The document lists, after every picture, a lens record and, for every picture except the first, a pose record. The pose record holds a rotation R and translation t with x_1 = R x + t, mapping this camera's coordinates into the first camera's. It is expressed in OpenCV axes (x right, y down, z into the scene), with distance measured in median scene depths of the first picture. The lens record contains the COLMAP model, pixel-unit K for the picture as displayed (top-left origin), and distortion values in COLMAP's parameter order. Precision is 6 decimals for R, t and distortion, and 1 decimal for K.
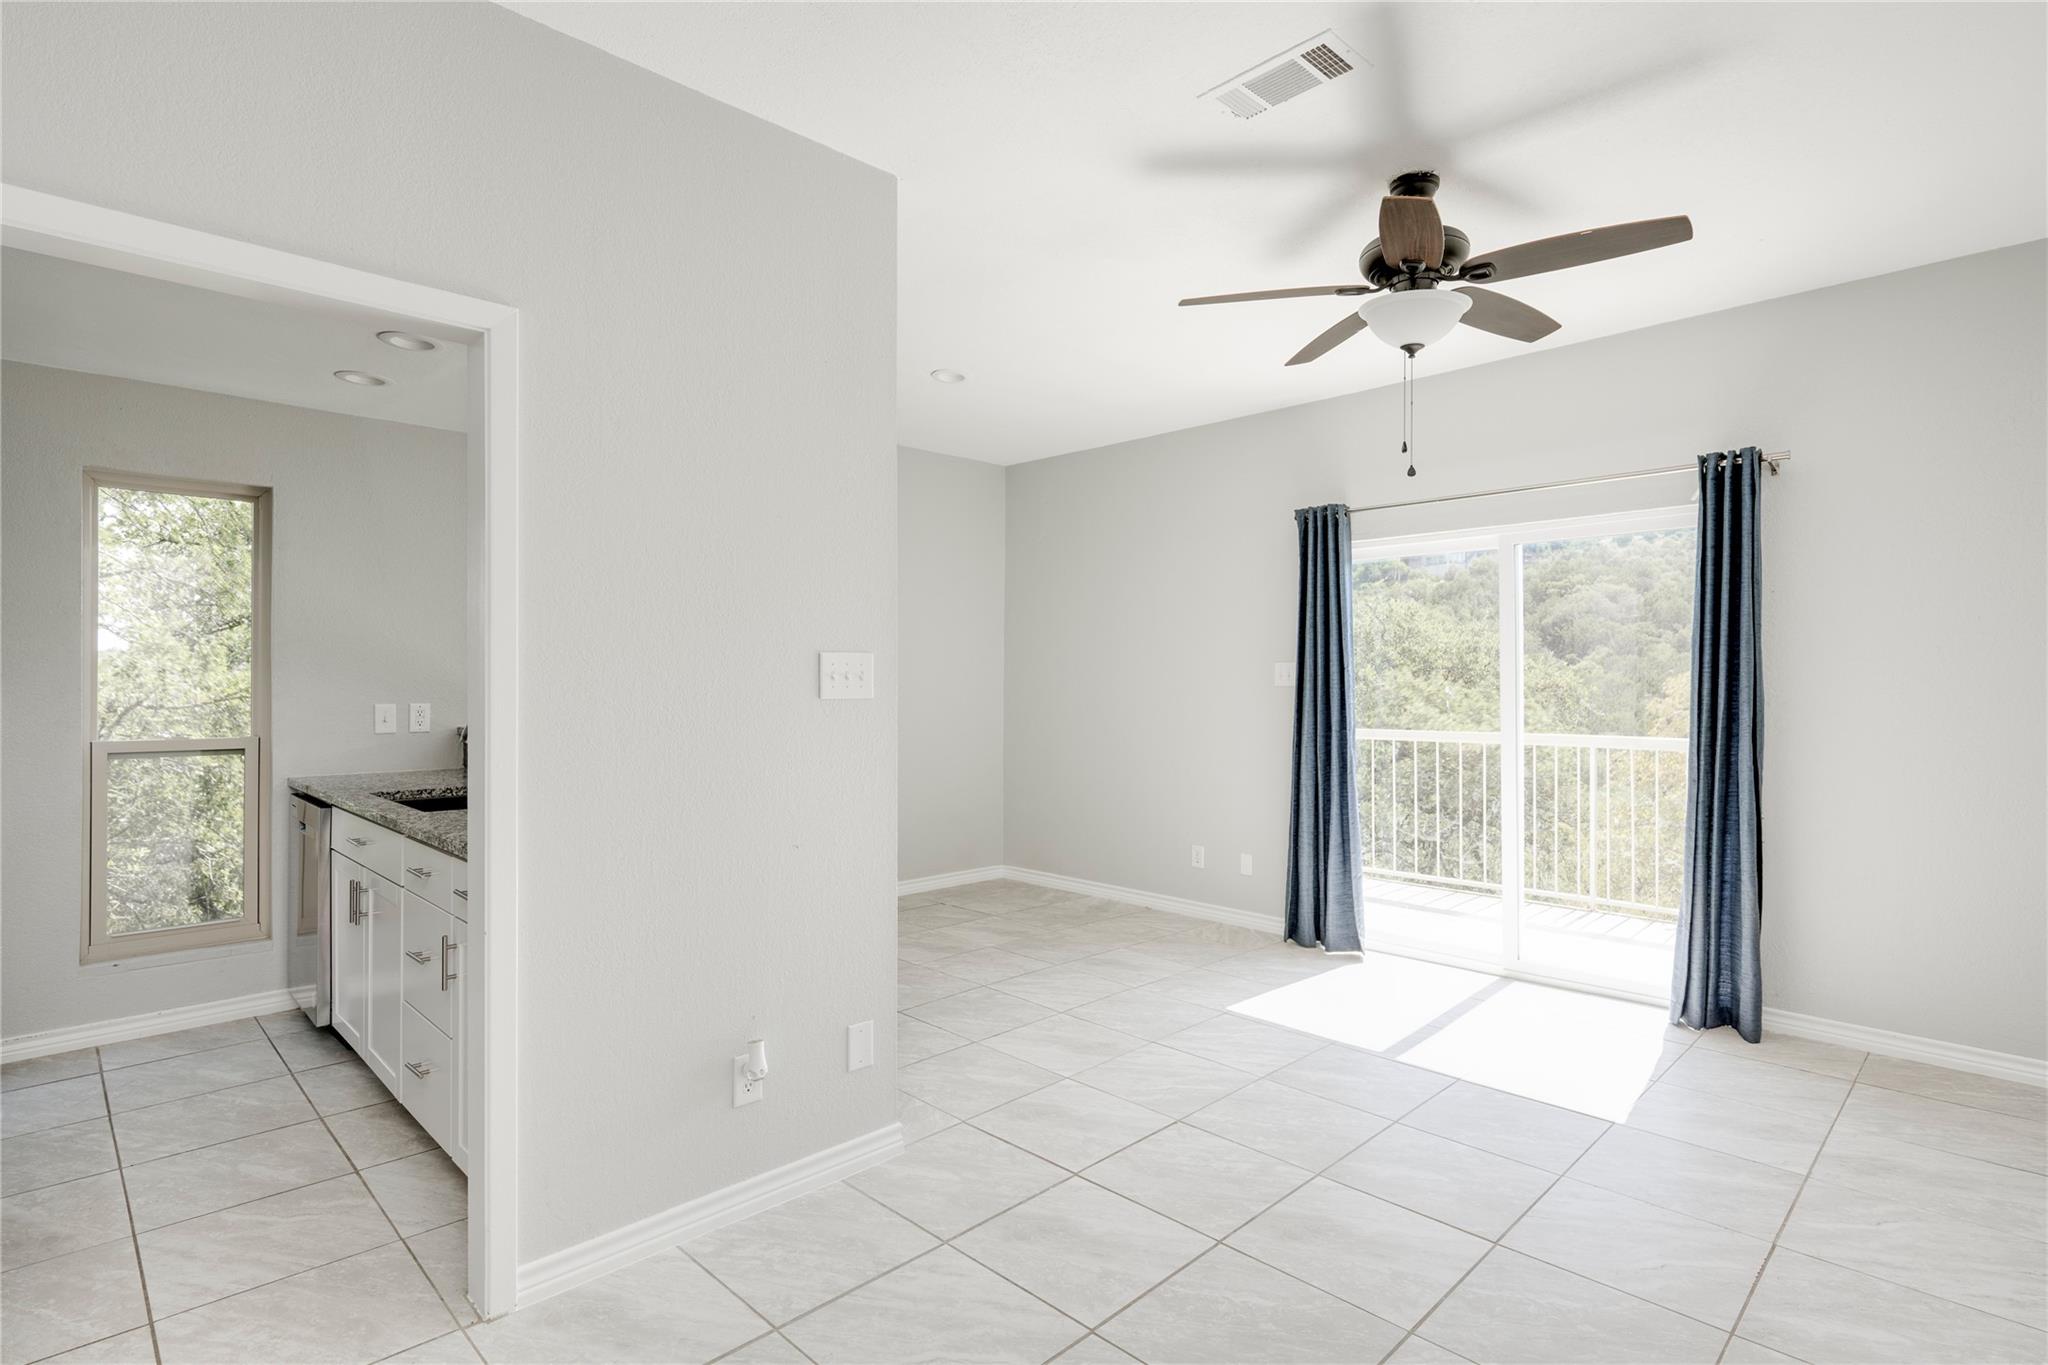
lens RADIAL K [[1002.1, 0, 1024.0], [0, 1002.1, 682.5], [0, 0, 1]] dist [0.000271, 0.000858]
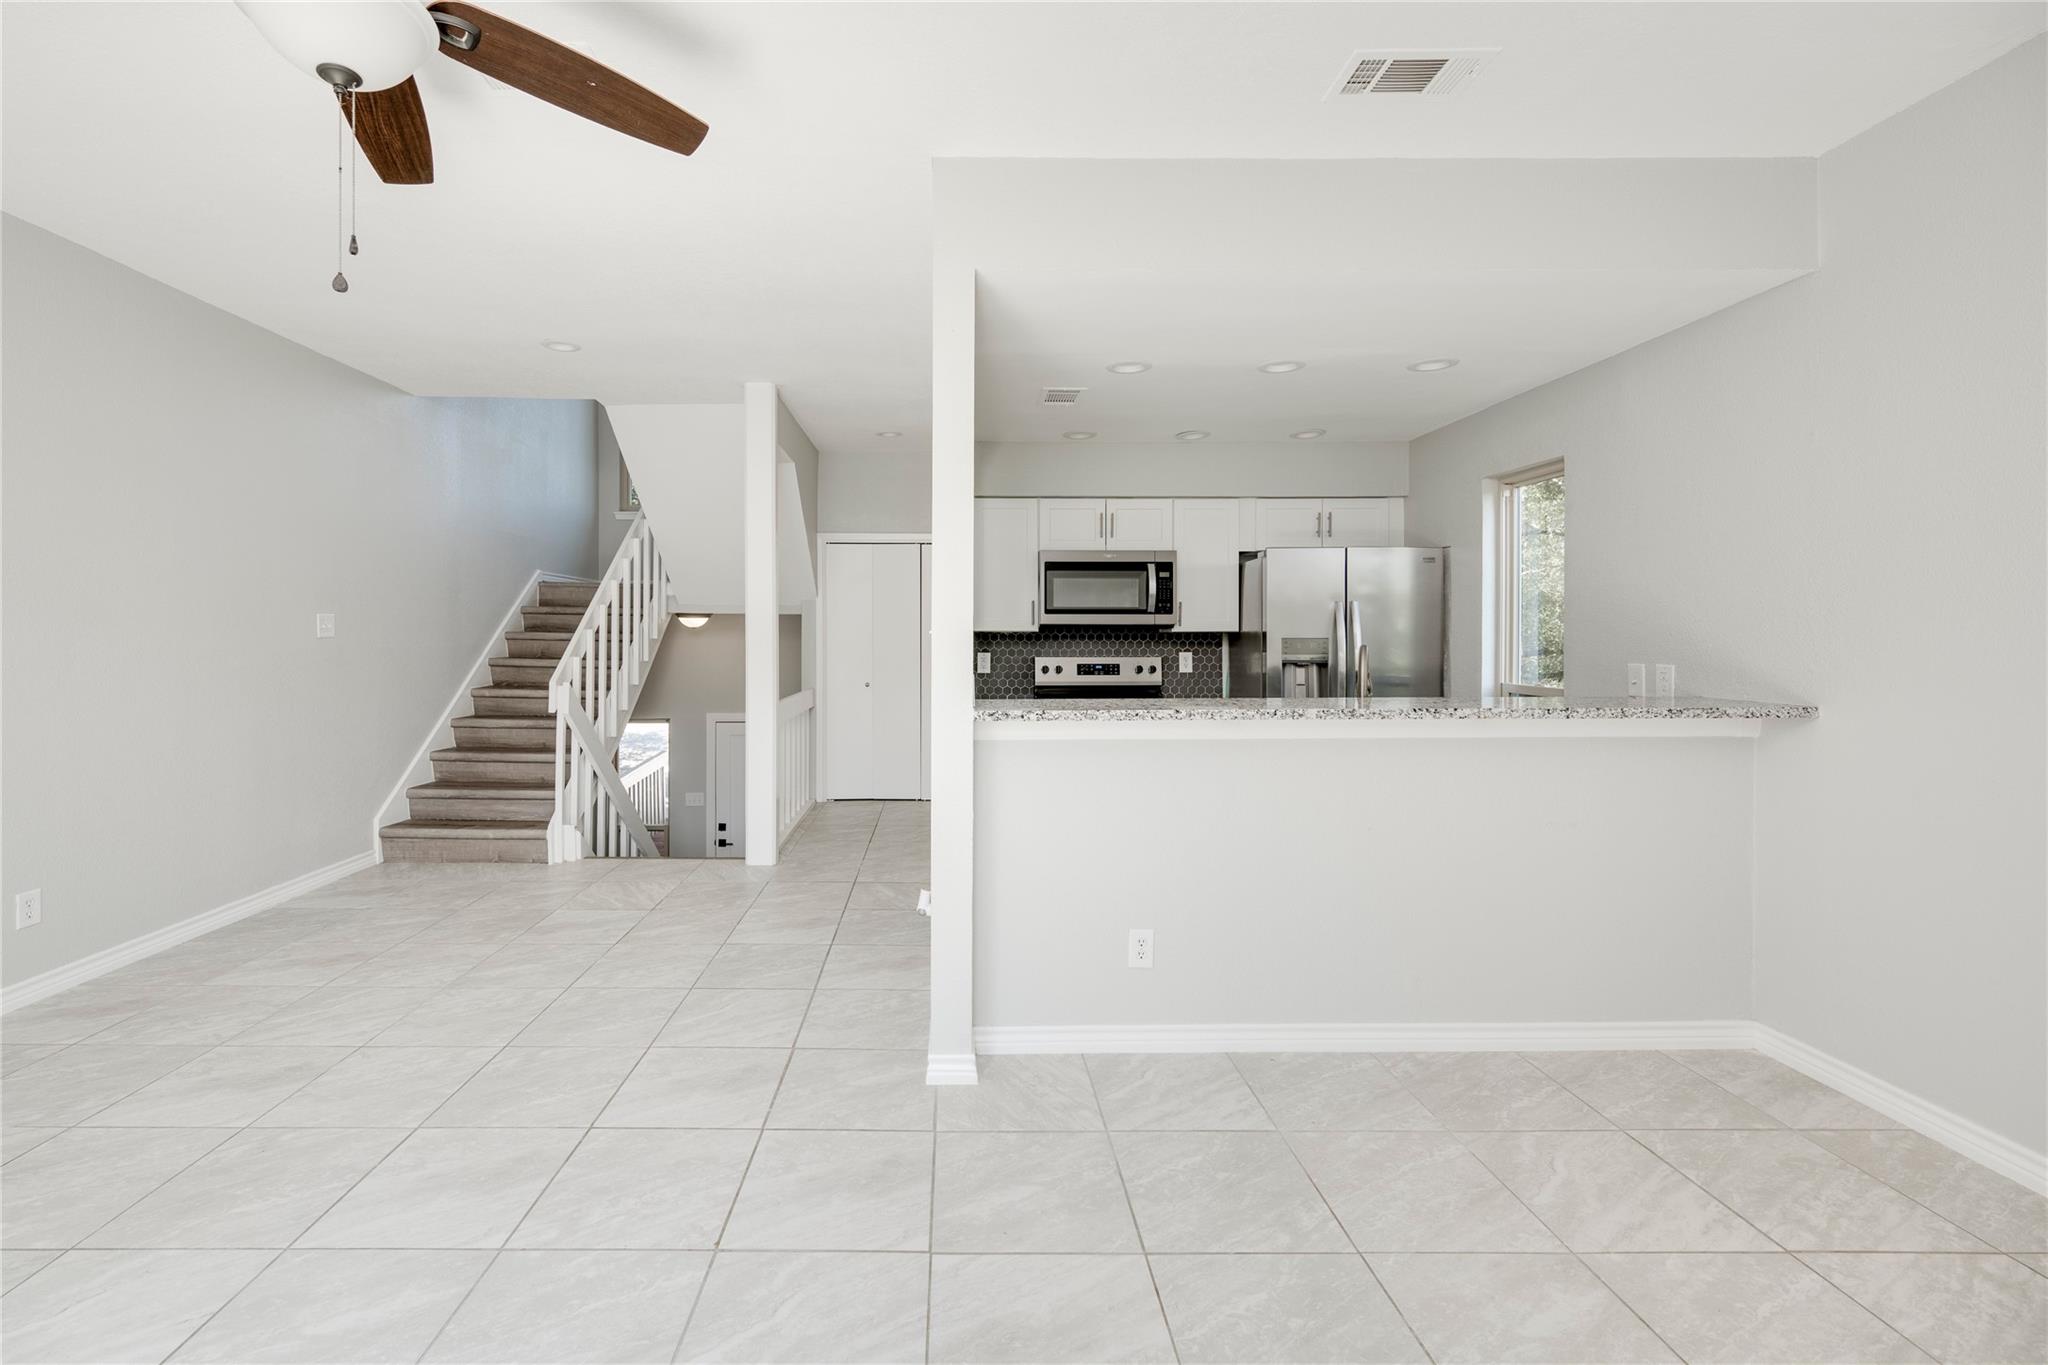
lens RADIAL K [[865.1, 0, 953.0], [0, 865.1, 637.5], [0, 0, 1]] dist [-0.000459, -0.000072]
pose [[-0.701627, -0.000465, -0.712544, 0.405724], [-0.004853, 0.999980, 0.004125, -0.000578], [0.712528, 0.006352, -0.701615, 1.326728]]
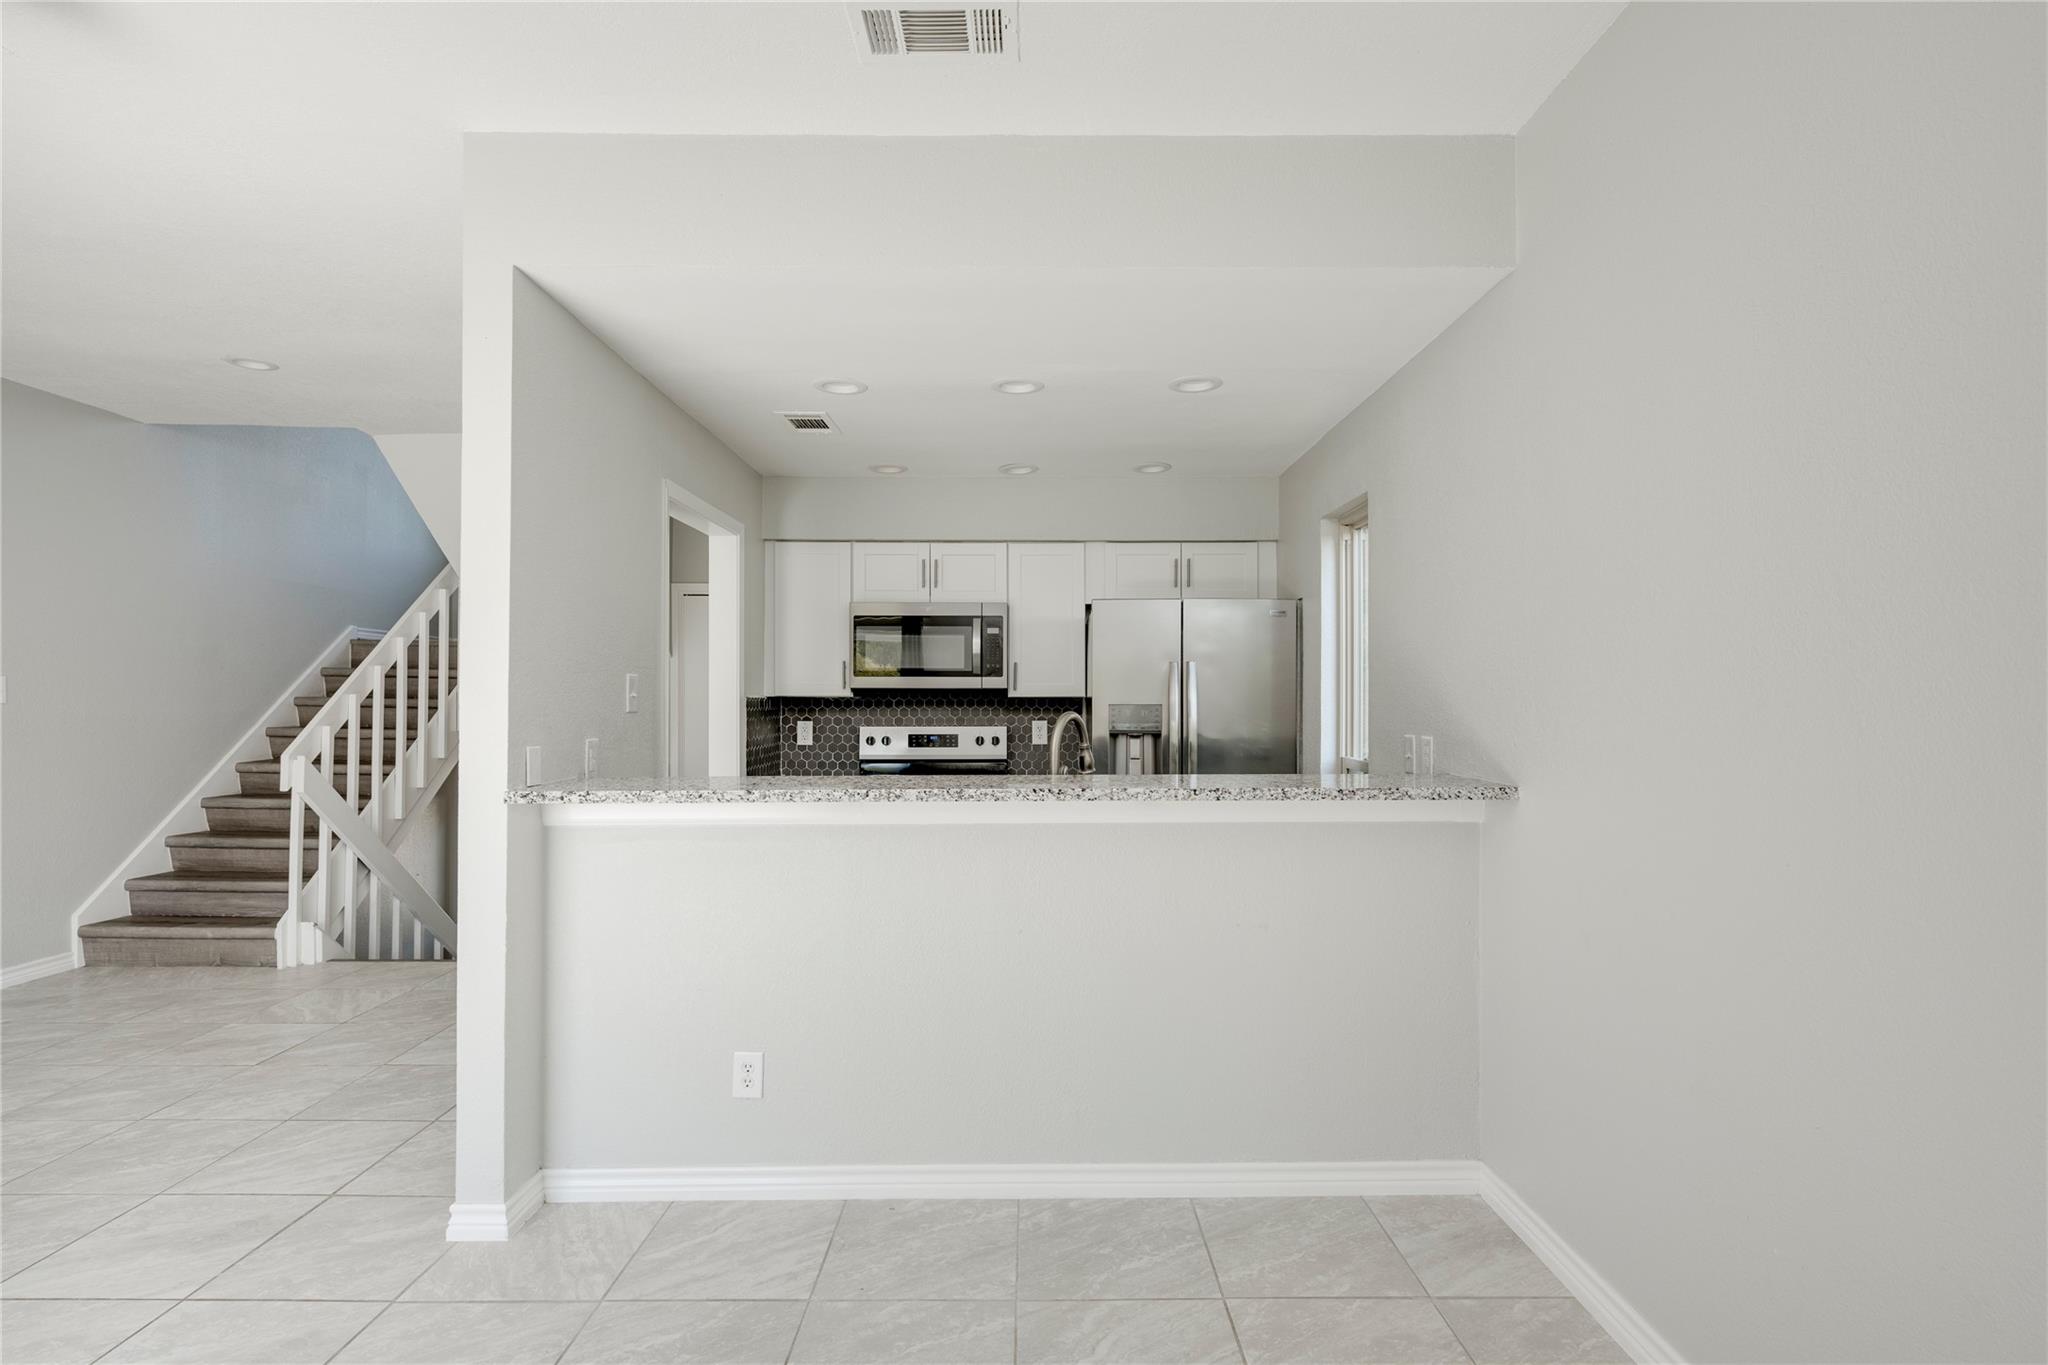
lens RADIAL K [[975.2, 0, 1035.5], [0, 975.2, 693.0], [0, 0, 1]] dist [0.000805, -0.000050]
pose [[-0.698207, -0.008889, -0.715841, 0.107857], [-0.005529, 0.999960, -0.007025, -0.002271], [0.715875, -0.000947, -0.698228, 1.573875]]
